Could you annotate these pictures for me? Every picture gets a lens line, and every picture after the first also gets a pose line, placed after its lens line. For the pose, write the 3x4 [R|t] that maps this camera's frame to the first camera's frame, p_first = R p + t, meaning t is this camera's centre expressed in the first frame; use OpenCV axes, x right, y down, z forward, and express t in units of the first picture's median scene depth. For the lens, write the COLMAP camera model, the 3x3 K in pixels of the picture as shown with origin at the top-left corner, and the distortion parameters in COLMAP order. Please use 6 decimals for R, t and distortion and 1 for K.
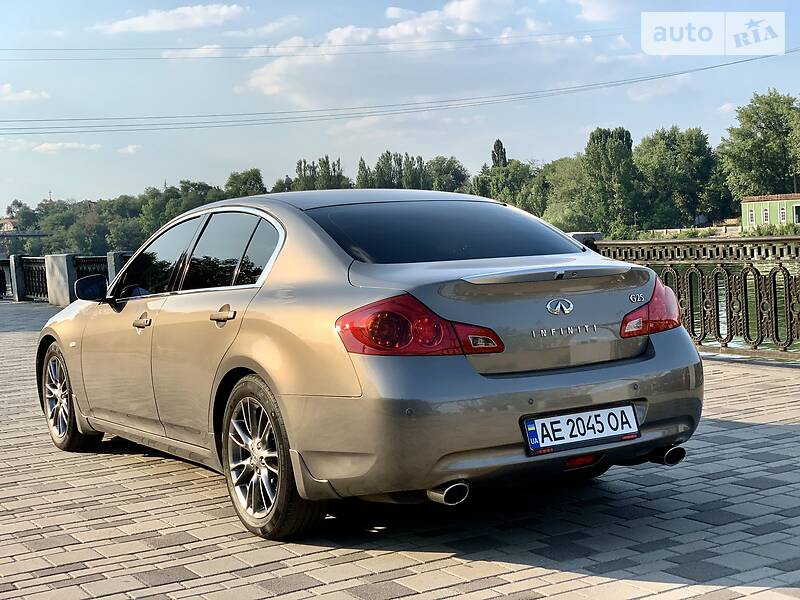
lens RADIAL K [[1178.2, 0, 400.0], [0, 1178.2, 300.0], [0, 0, 1]] dist [0.097953, -0.029357]
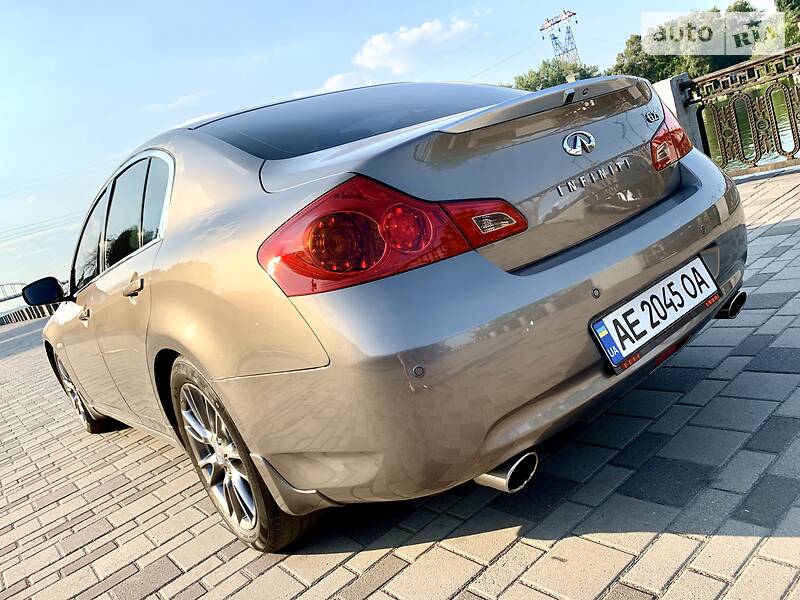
lens RADIAL K [[614.9, 0, 400.9], [0, 614.9, 283.4], [0, 0, 1]] dist [0.002456, -0.001643]
pose [[0.959603, -0.271114, 0.075233, -0.009409], [0.264351, 0.960324, 0.088865, 0.022402], [-0.096340, -0.065387, 0.993198, 0.614258]]
